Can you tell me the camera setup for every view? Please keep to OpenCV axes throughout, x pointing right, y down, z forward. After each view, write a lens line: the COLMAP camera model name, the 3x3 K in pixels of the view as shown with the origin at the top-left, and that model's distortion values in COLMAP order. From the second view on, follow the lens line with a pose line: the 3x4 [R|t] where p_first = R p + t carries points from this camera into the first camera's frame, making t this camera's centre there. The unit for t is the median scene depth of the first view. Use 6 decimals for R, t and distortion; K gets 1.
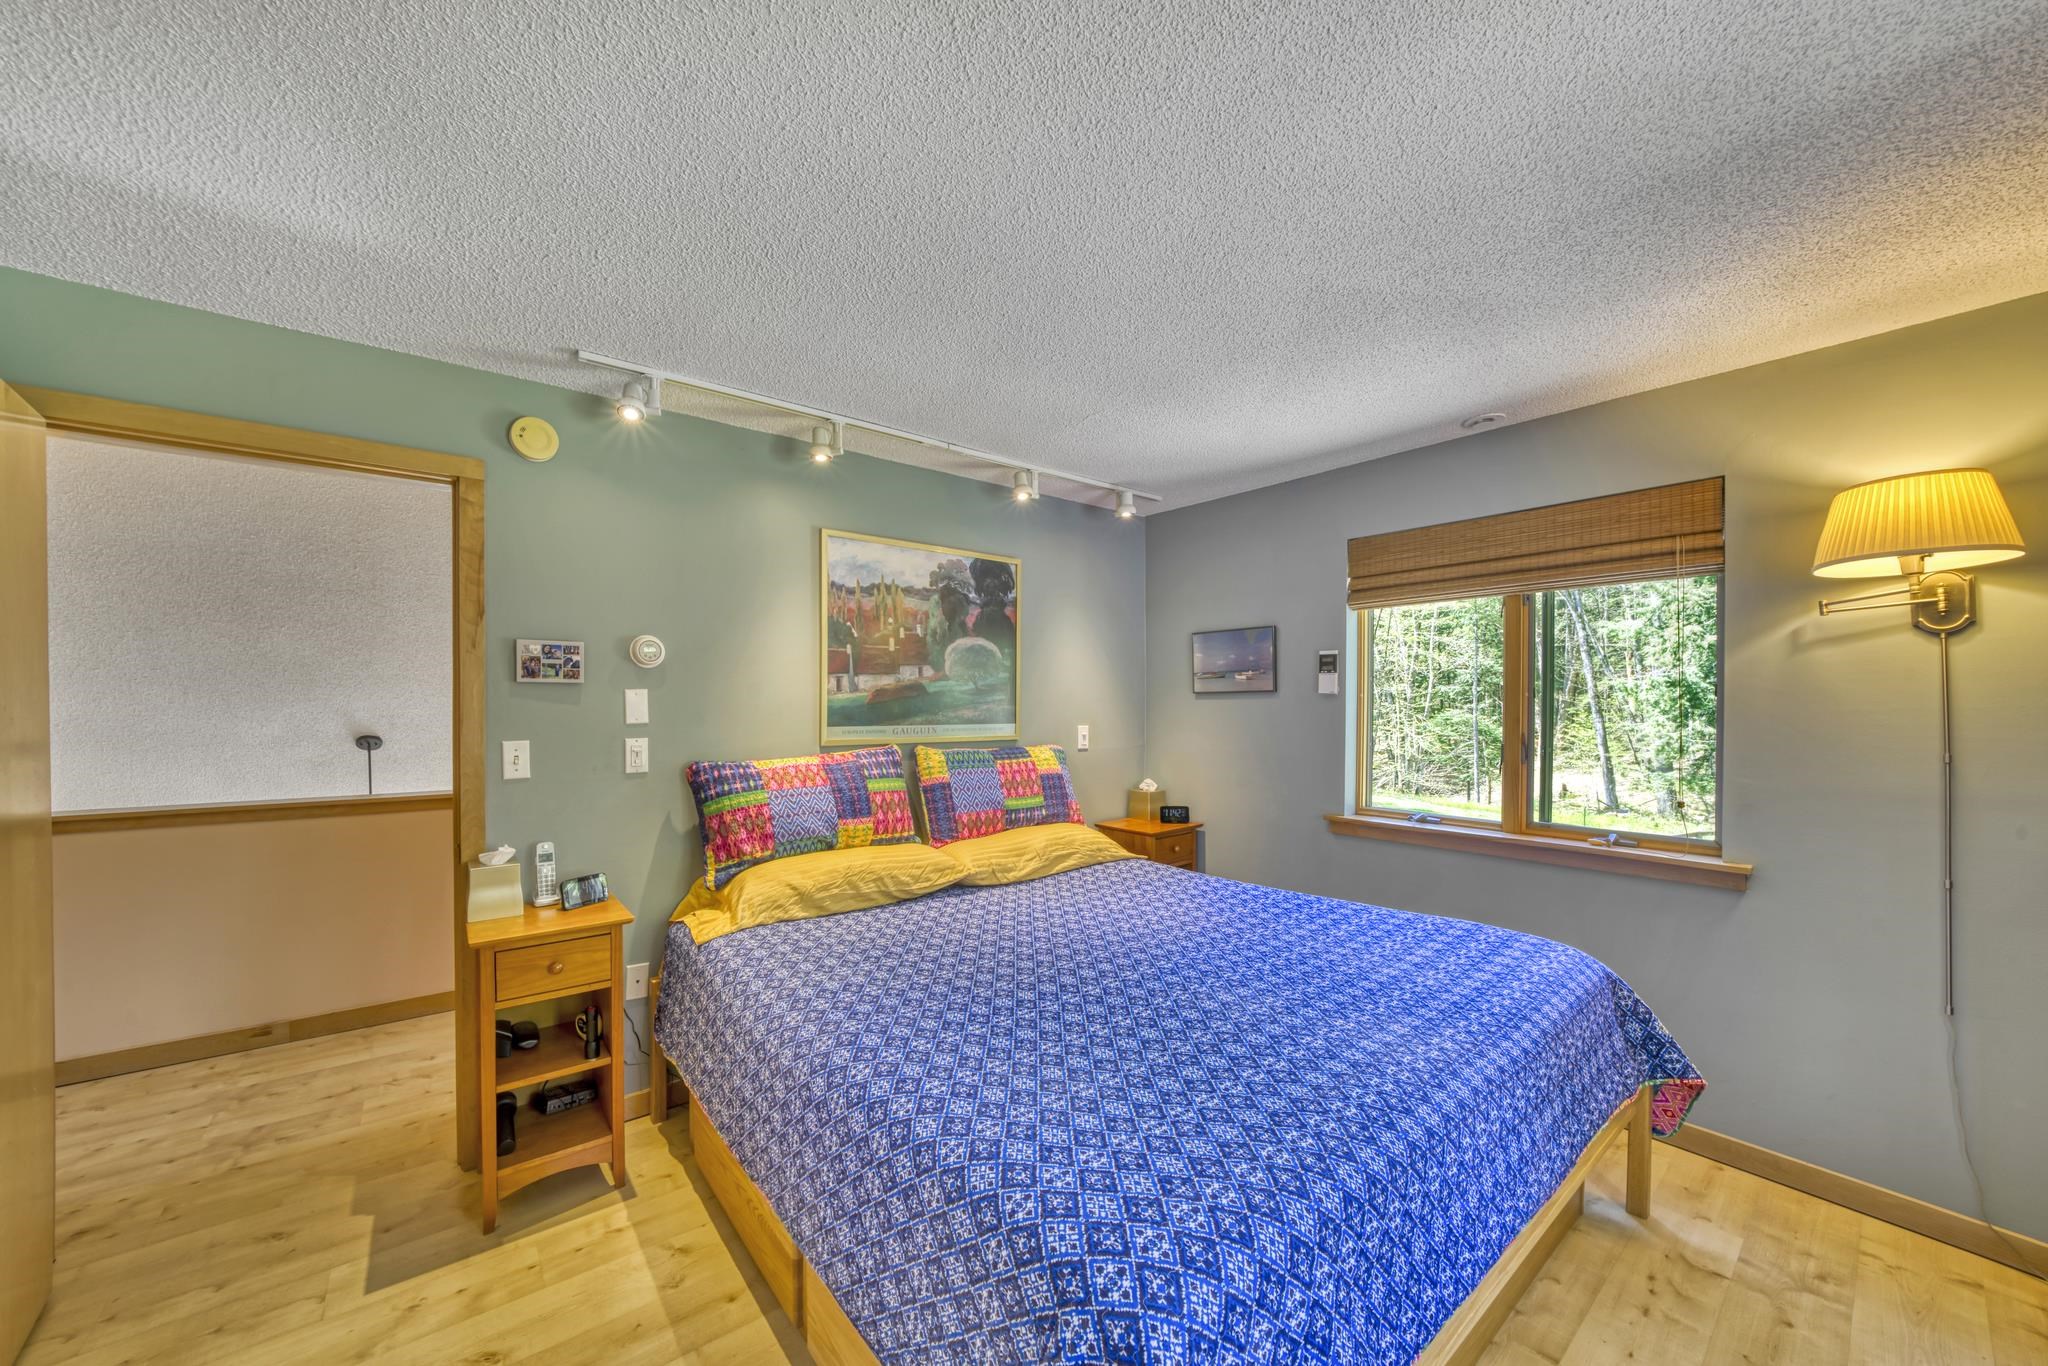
lens RADIAL K [[742.5, 0, 999.3], [0, 742.5, 718.2], [0, 0, 1]] dist [-0.024343, 0.000057]
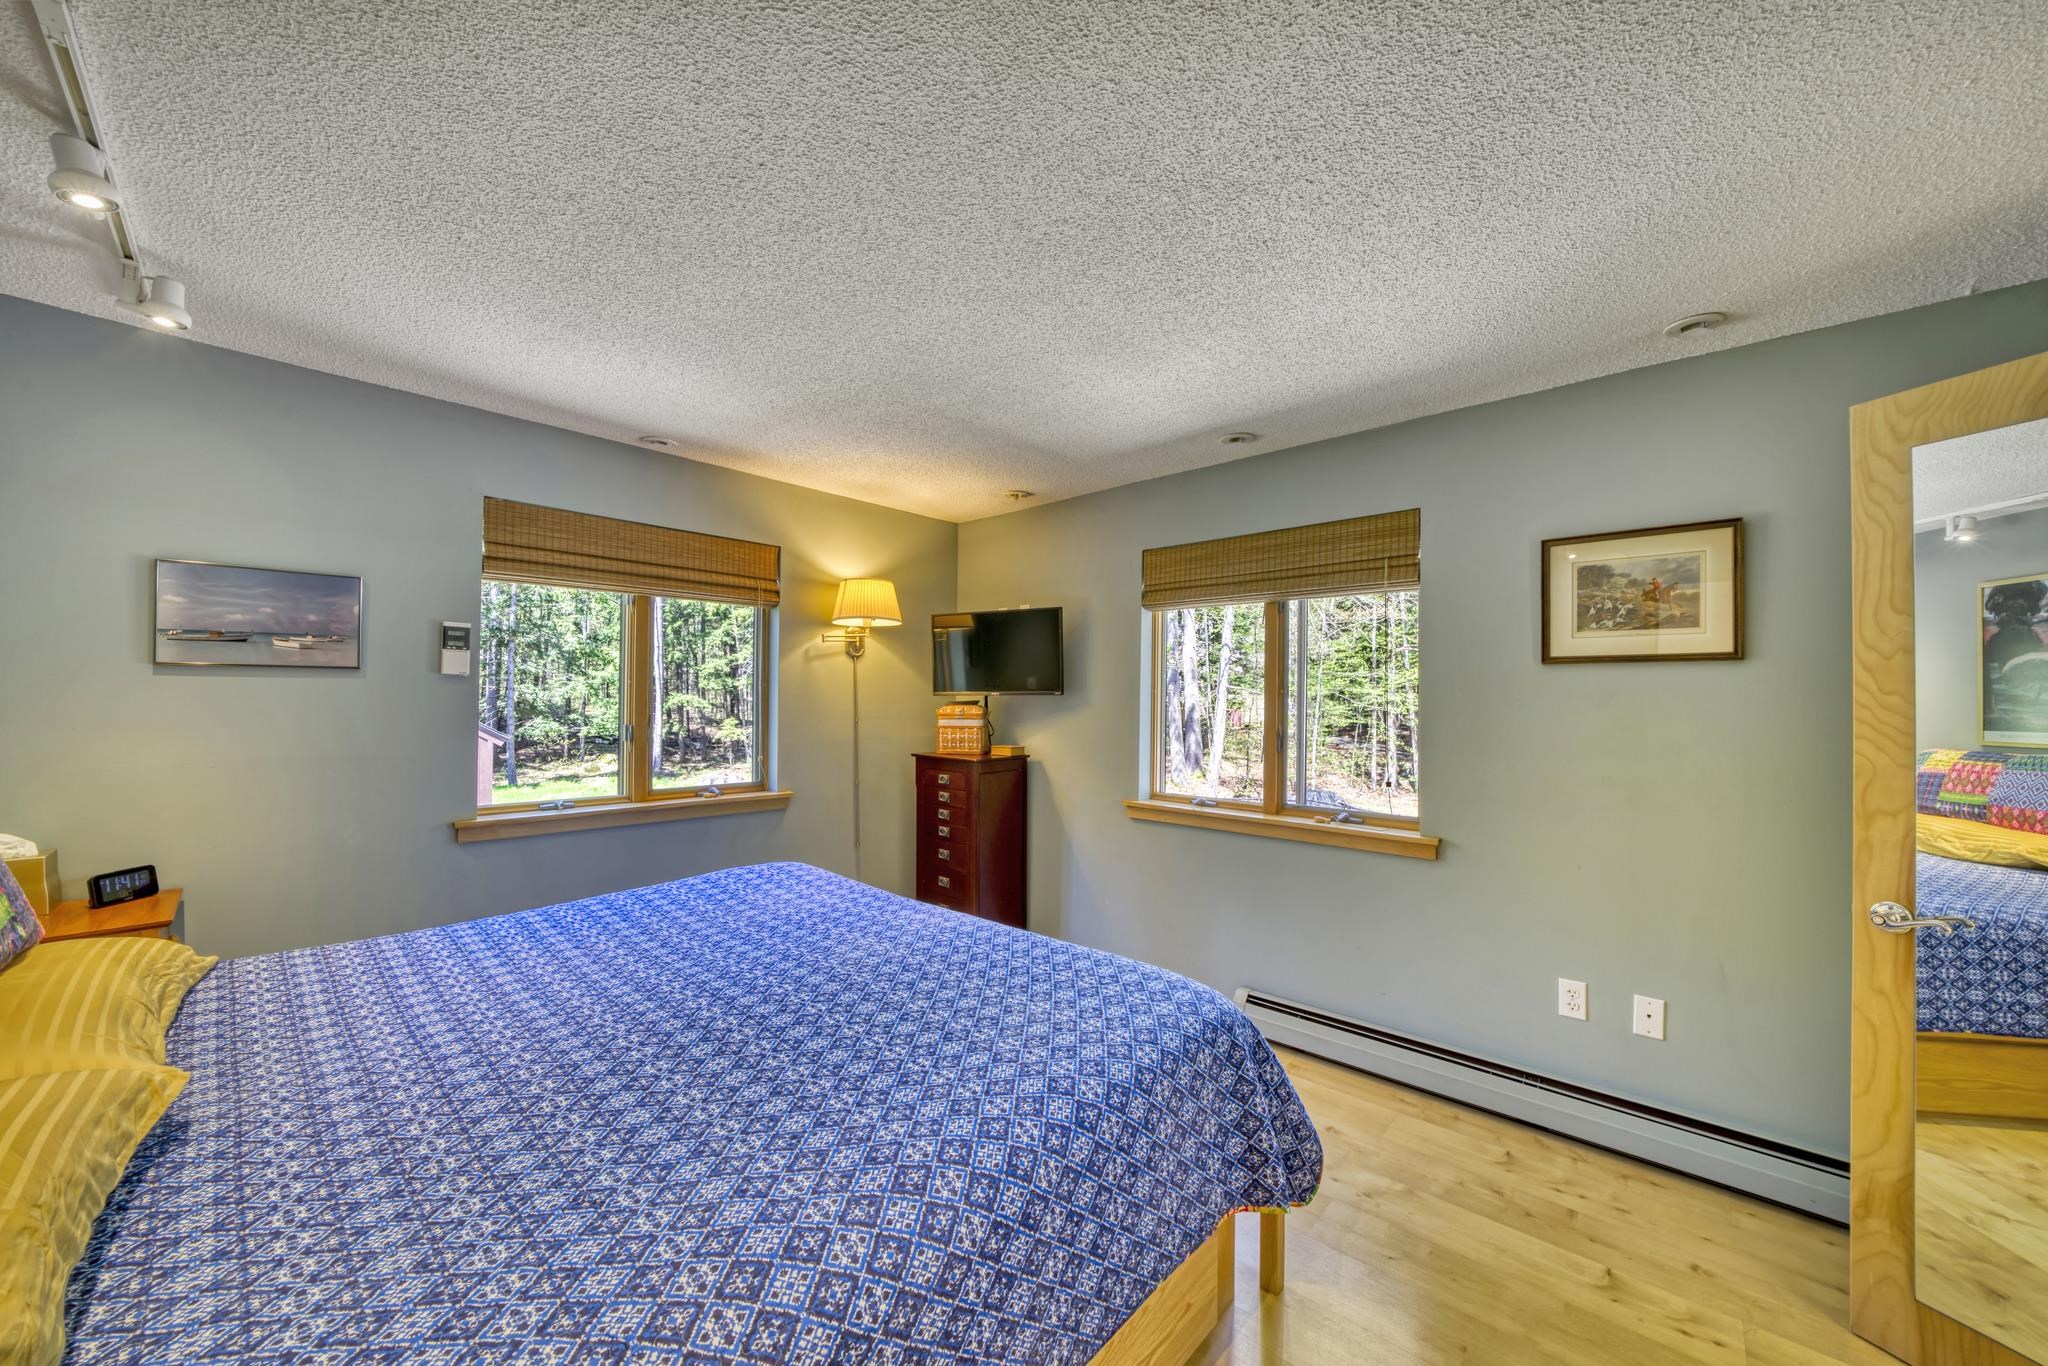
lens RADIAL K [[742.5, 0, 999.3], [0, 742.5, 718.2], [0, 0, 1]] dist [-0.024343, 0.000057]
pose [[-0.164060, -0.032661, 0.985910, -0.537691], [0.003838, 0.999423, 0.033748, -0.011659], [-0.986443, 0.009320, -0.163840, 0.629539]]
